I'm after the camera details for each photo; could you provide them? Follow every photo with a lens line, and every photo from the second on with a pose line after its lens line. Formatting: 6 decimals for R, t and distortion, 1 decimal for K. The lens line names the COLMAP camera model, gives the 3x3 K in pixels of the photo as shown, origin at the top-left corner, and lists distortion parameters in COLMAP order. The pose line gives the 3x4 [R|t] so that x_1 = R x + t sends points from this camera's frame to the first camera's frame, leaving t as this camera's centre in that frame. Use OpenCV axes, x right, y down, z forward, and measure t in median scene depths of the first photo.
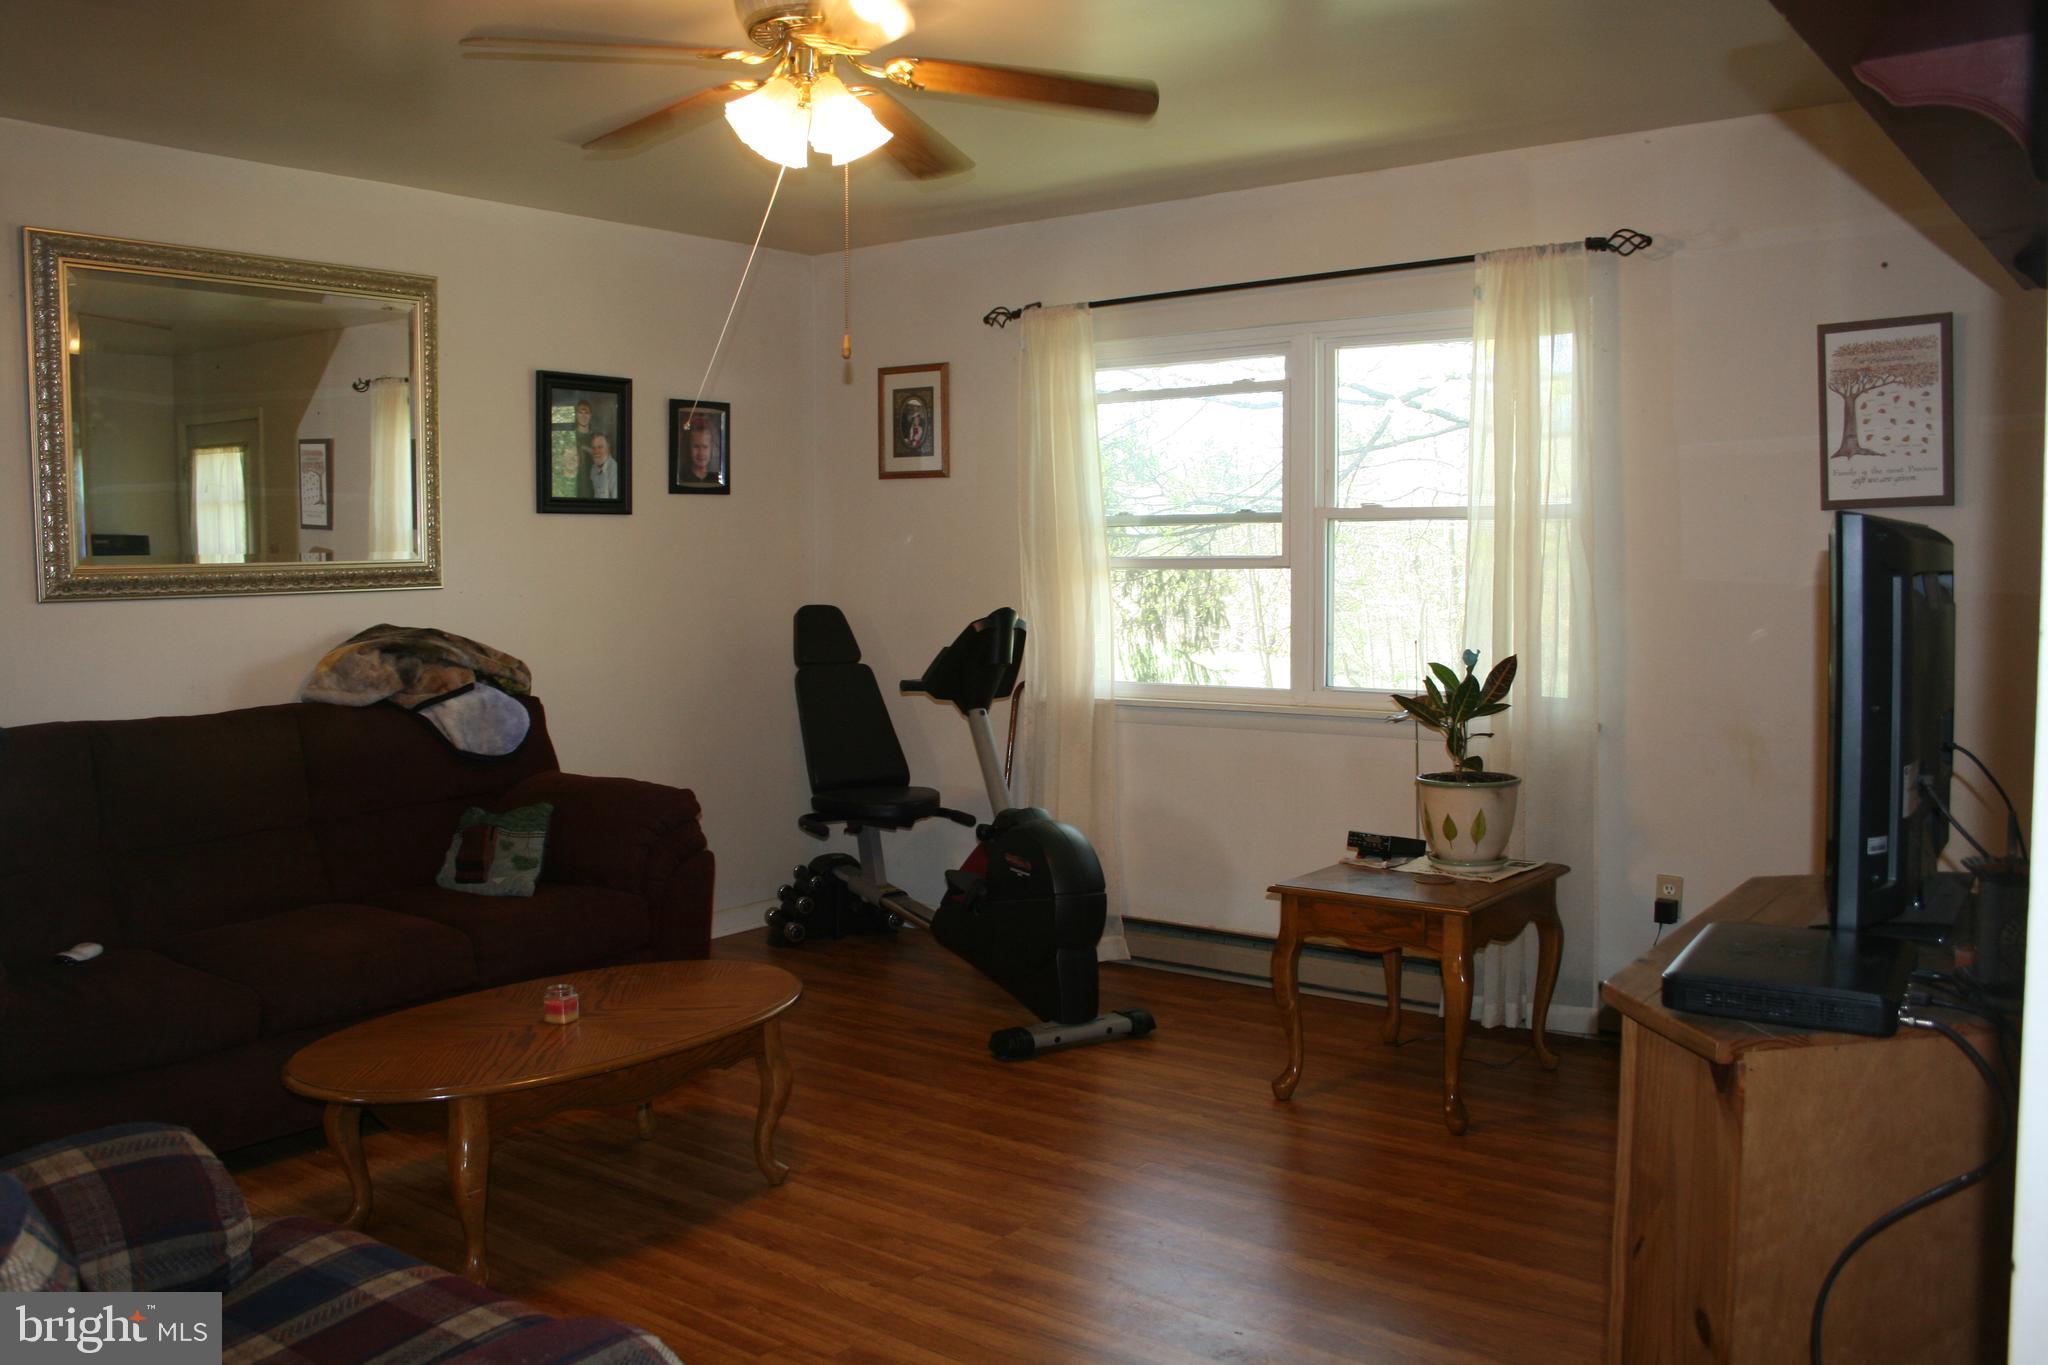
lens RADIAL K [[1670.6, 0, 1024.0], [0, 1670.6, 682.5], [0, 0, 1]] dist [-0.118380, 0.009351]
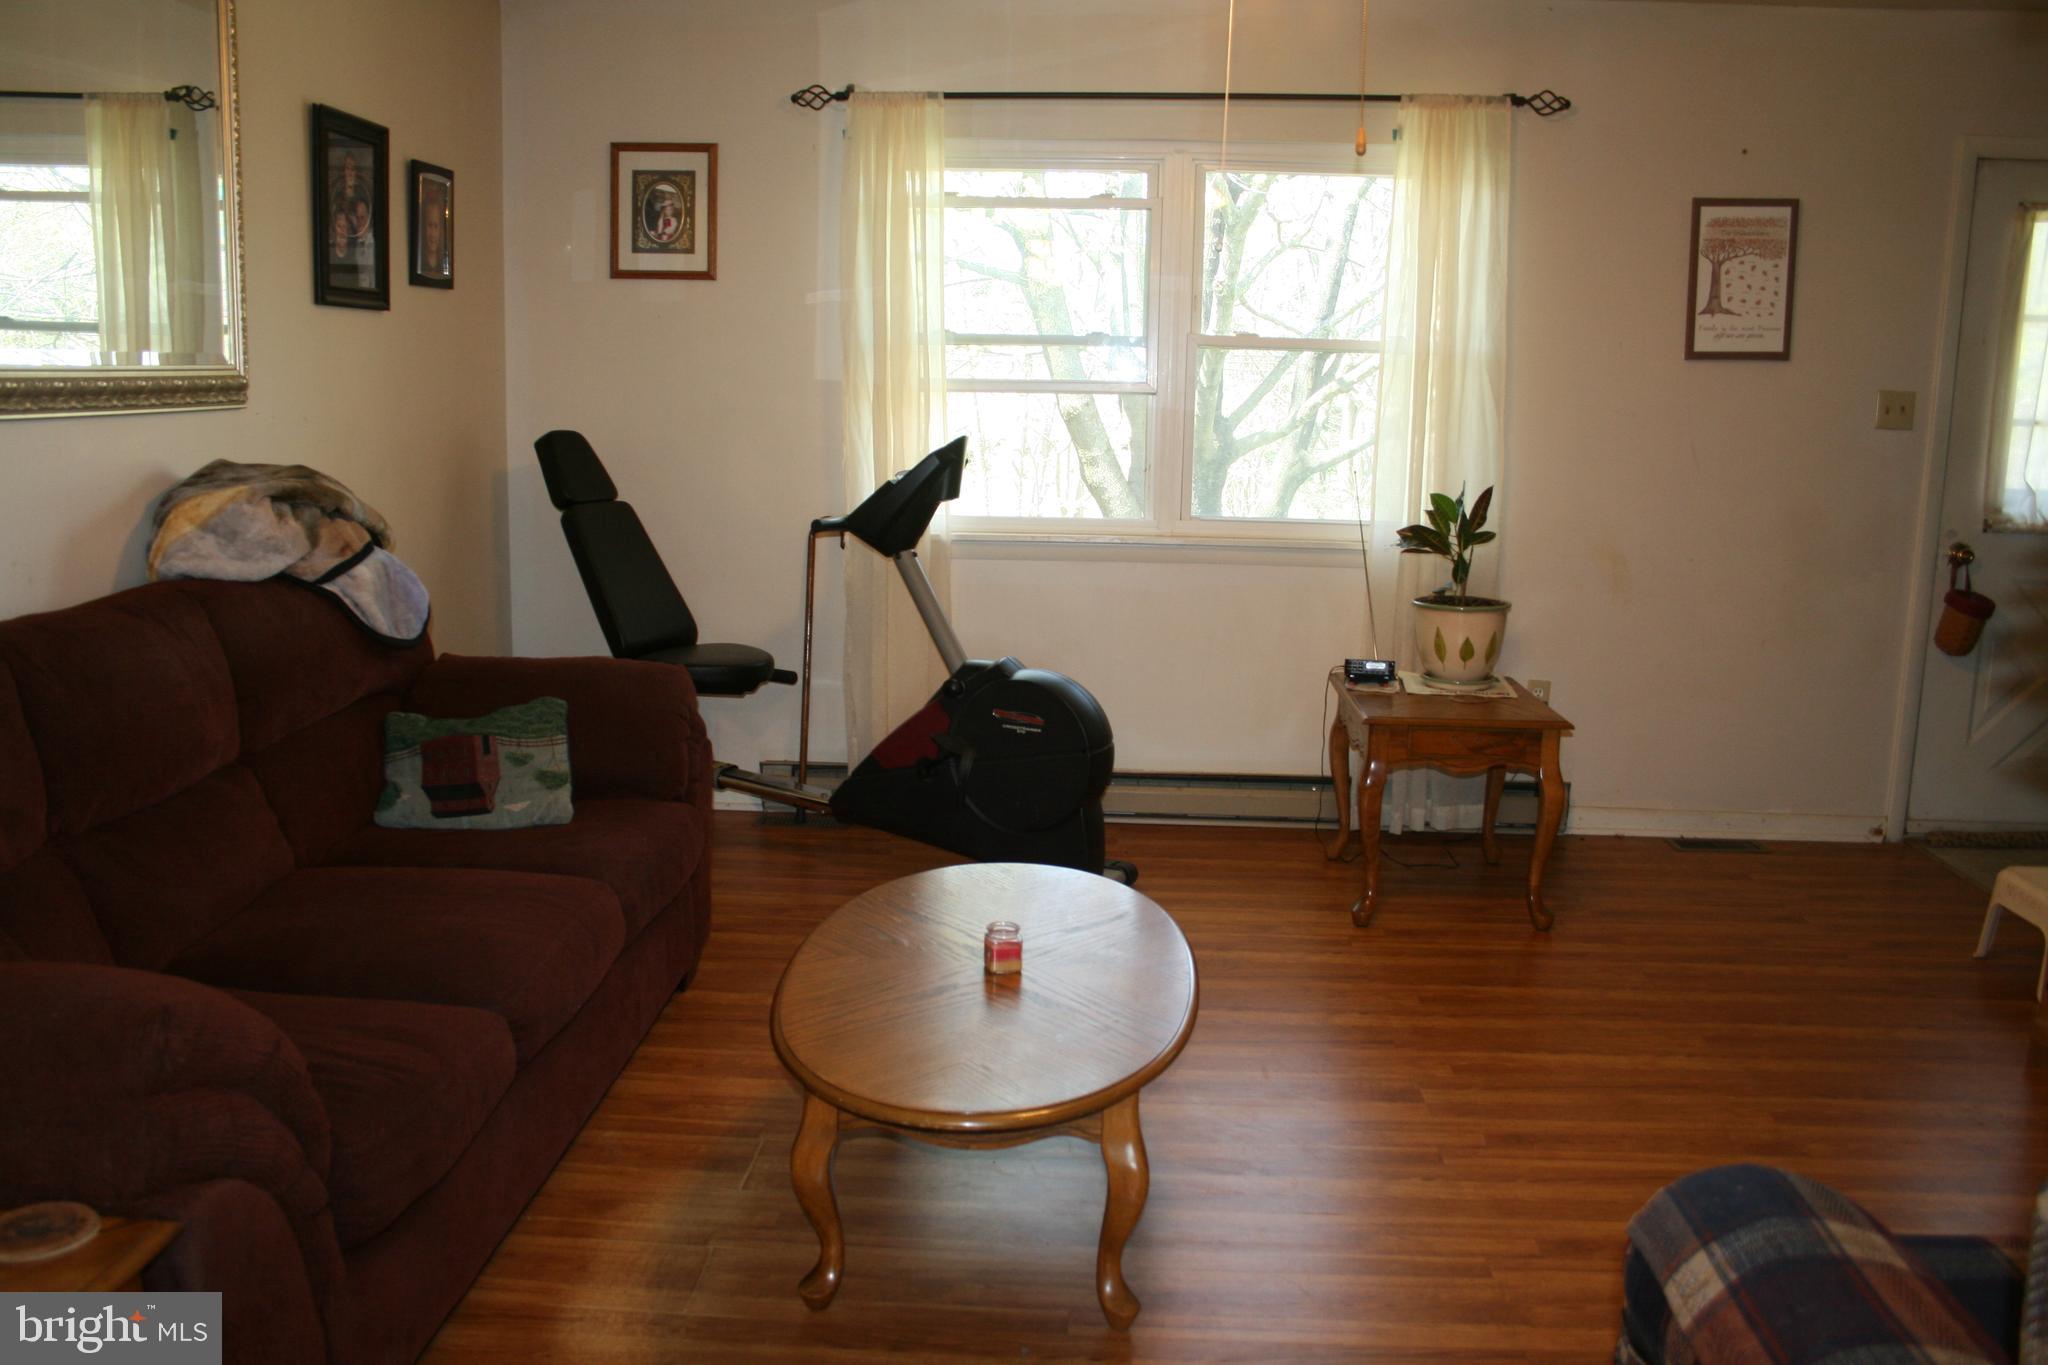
lens RADIAL K [[1670.6, 0, 1024.0], [0, 1670.6, 682.5], [0, 0, 1]] dist [-0.118380, 0.009351]
pose [[0.827421, -0.076984, 0.556280, -0.515421], [0.017415, 0.993600, 0.111601, -0.013357], [-0.561312, -0.082654, 0.823467, 0.256936]]
